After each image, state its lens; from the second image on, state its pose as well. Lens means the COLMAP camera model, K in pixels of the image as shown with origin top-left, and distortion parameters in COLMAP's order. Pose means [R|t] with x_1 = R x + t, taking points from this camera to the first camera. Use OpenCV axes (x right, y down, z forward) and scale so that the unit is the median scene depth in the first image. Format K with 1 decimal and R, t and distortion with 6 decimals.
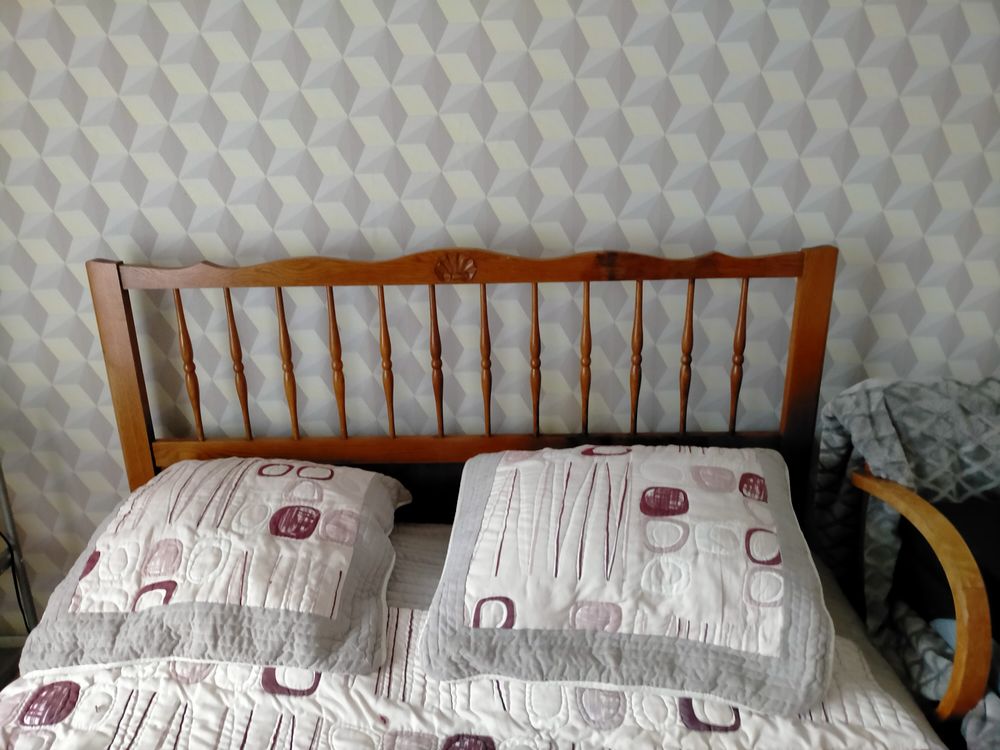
lens RADIAL K [[744.2, 0, 505.7], [0, 744.2, 373.7], [0, 0, 1]] dist [0.034515, -0.035461]
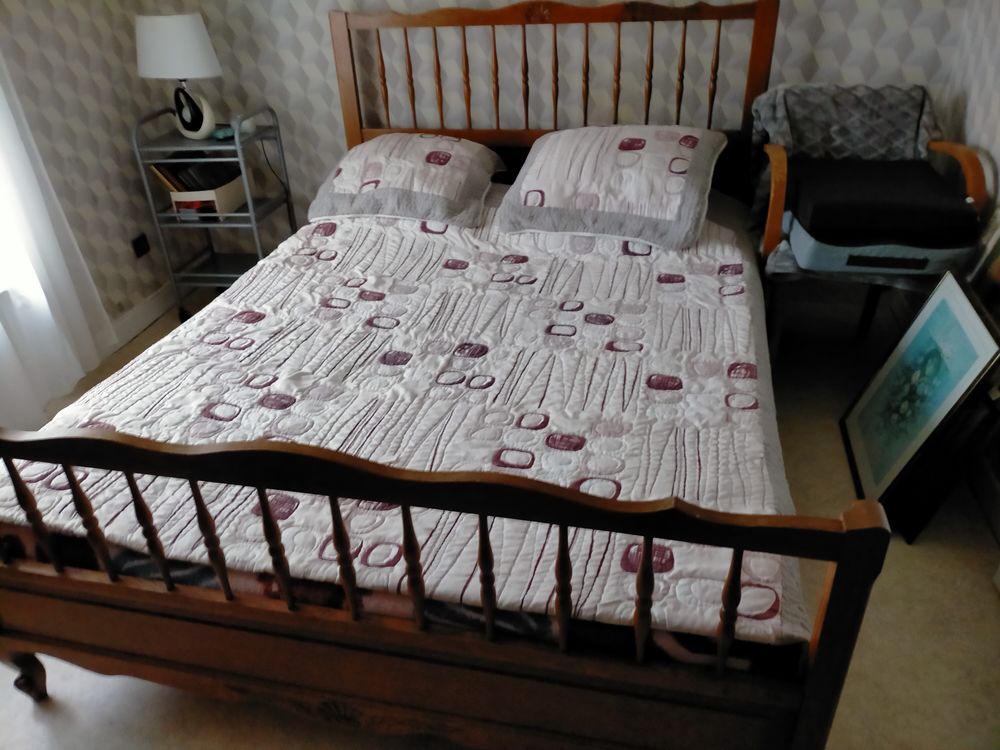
lens RADIAL K [[744.2, 0, 495.0], [0, 744.2, 377.7], [0, 0, 1]] dist [0.034515, -0.035461]
pose [[0.974094, 0.097171, -0.204202, 0.311018], [-0.047385, 0.970635, 0.235843, 0.307354], [0.221123, -0.220057, 0.950094, -0.925110]]
